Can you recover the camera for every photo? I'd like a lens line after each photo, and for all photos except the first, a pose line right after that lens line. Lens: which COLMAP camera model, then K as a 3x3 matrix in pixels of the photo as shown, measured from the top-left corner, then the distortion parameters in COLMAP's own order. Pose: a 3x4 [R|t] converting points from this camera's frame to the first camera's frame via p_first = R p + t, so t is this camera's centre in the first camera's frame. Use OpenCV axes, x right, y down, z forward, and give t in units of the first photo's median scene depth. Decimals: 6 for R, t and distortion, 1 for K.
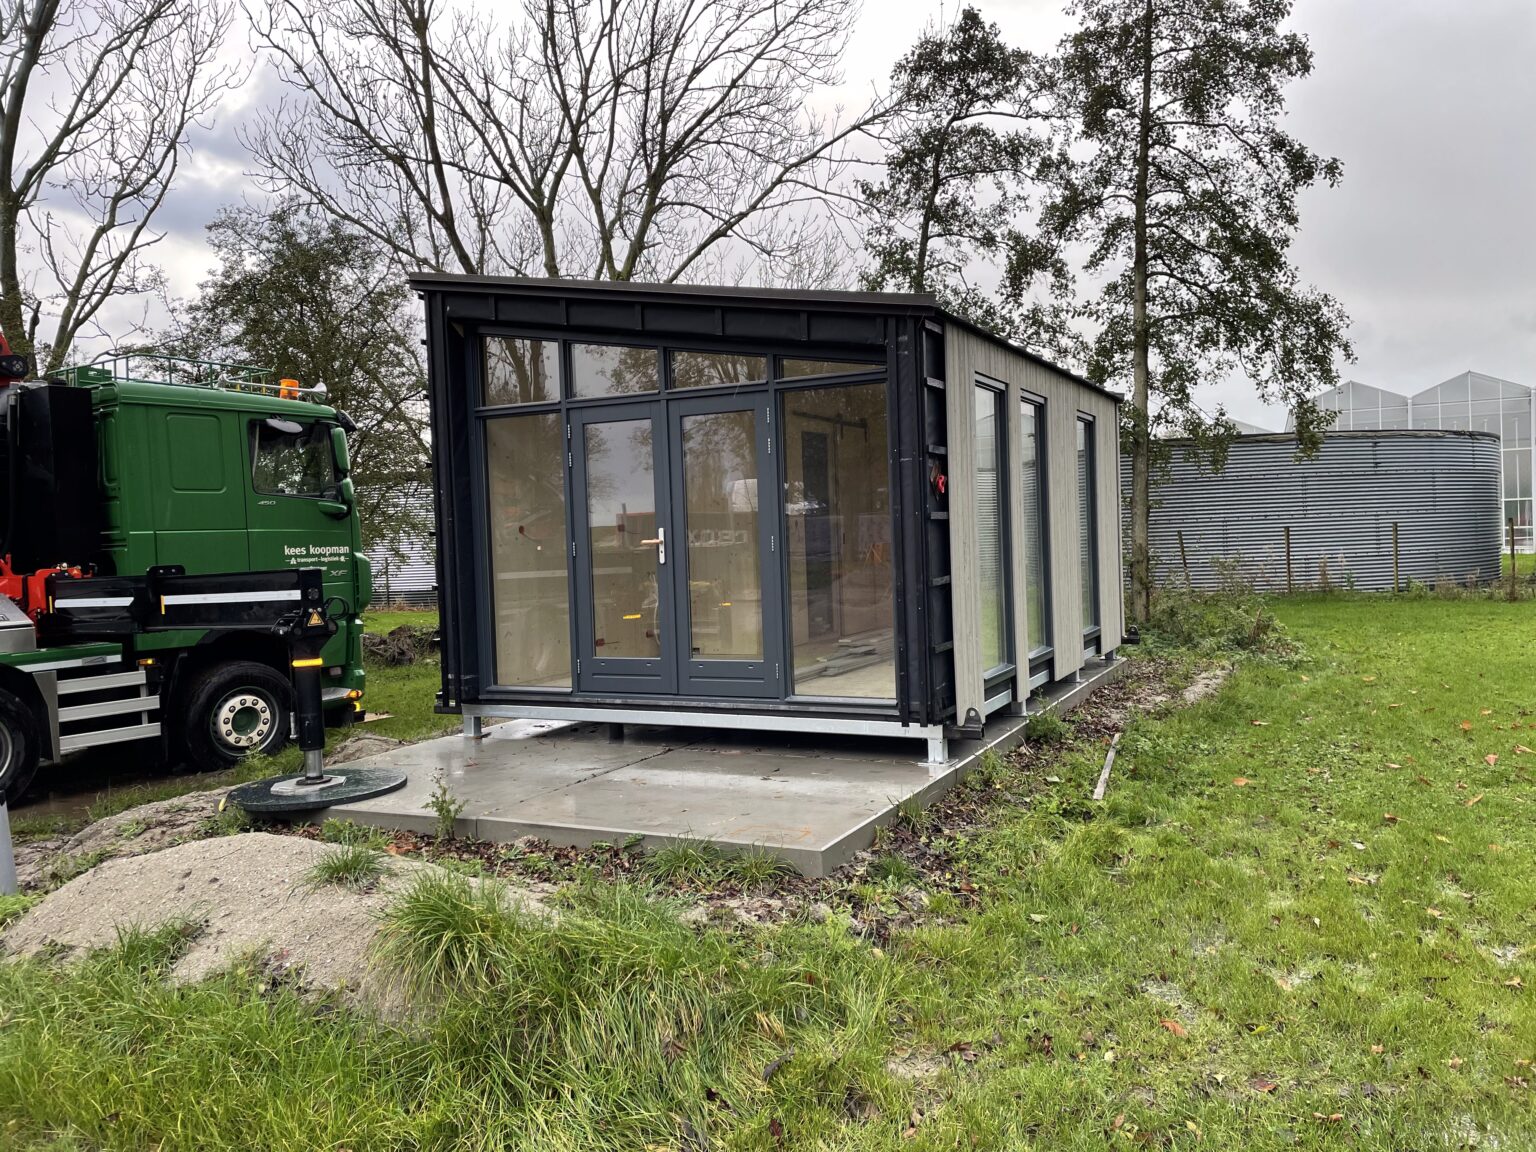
lens RADIAL K [[1180.2, 0, 780.6], [0, 1180.2, 555.9], [0, 0, 1]] dist [0.089420, -0.097961]
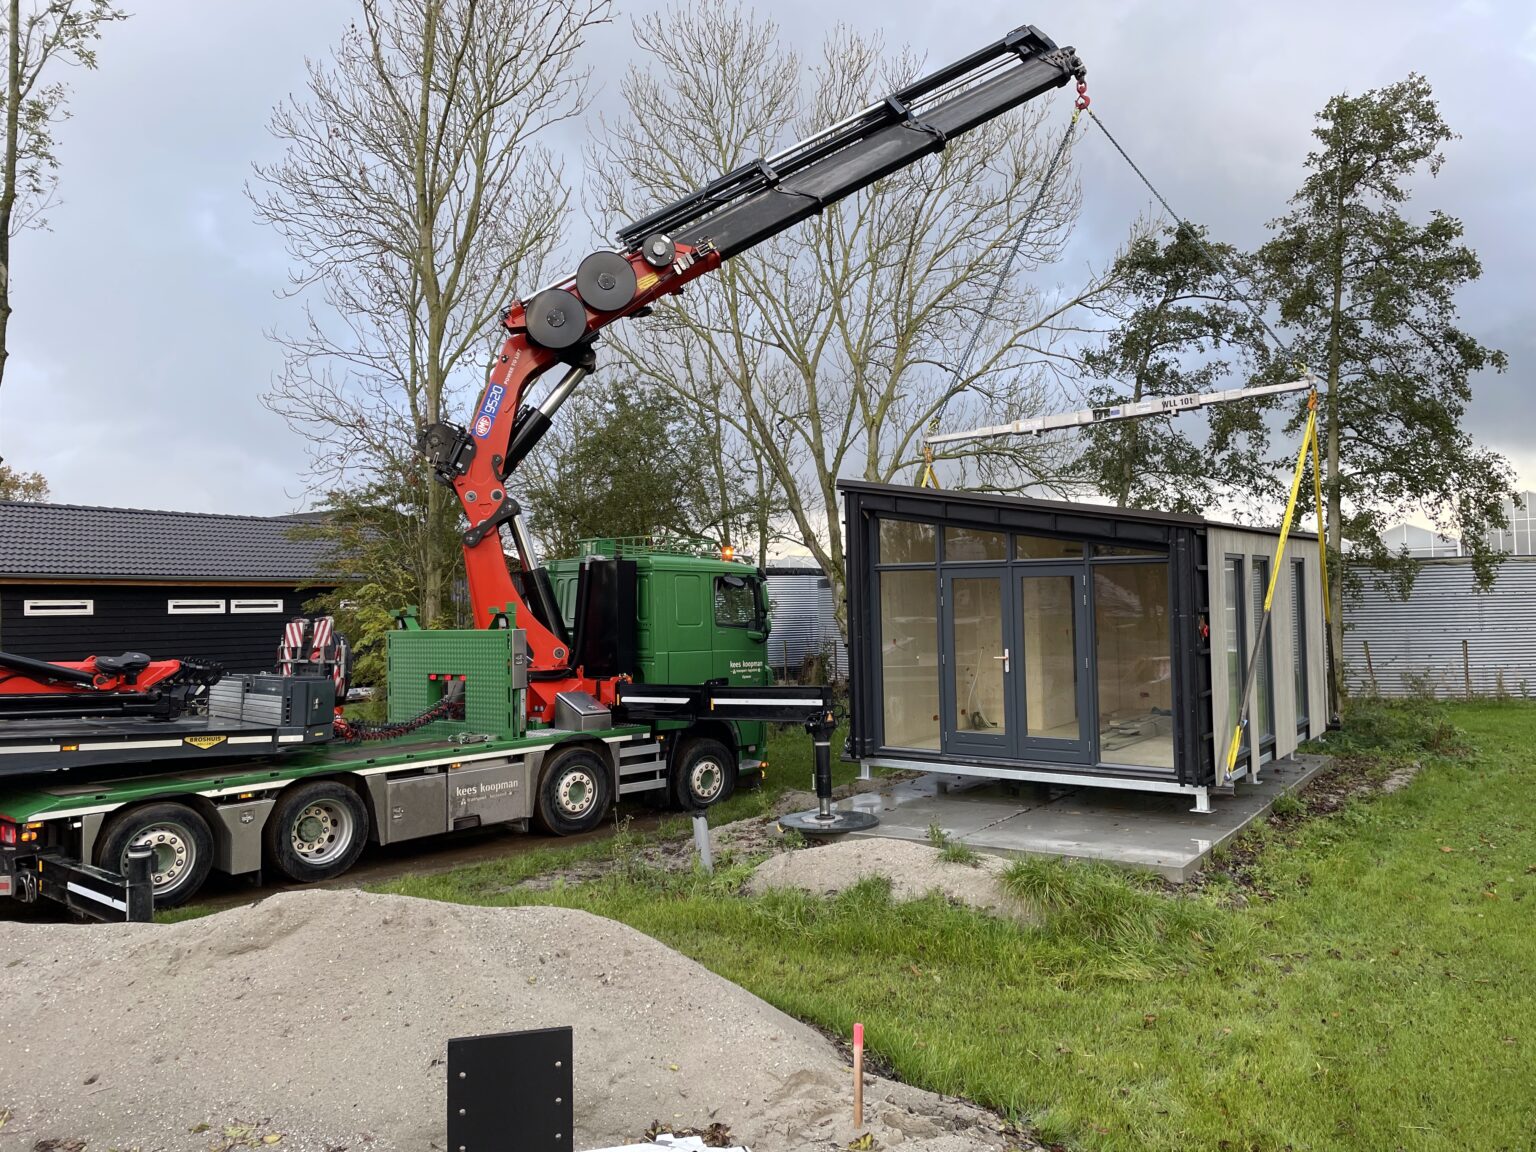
lens RADIAL K [[1180.2, 0, 780.6], [0, 1180.2, 555.9], [0, 0, 1]] dist [0.089420, -0.097961]
pose [[0.992772, 0.010509, -0.119553, -0.109361], [-0.018150, 0.997849, -0.062999, -0.027521], [0.118634, 0.064714, 0.990827, -0.267524]]
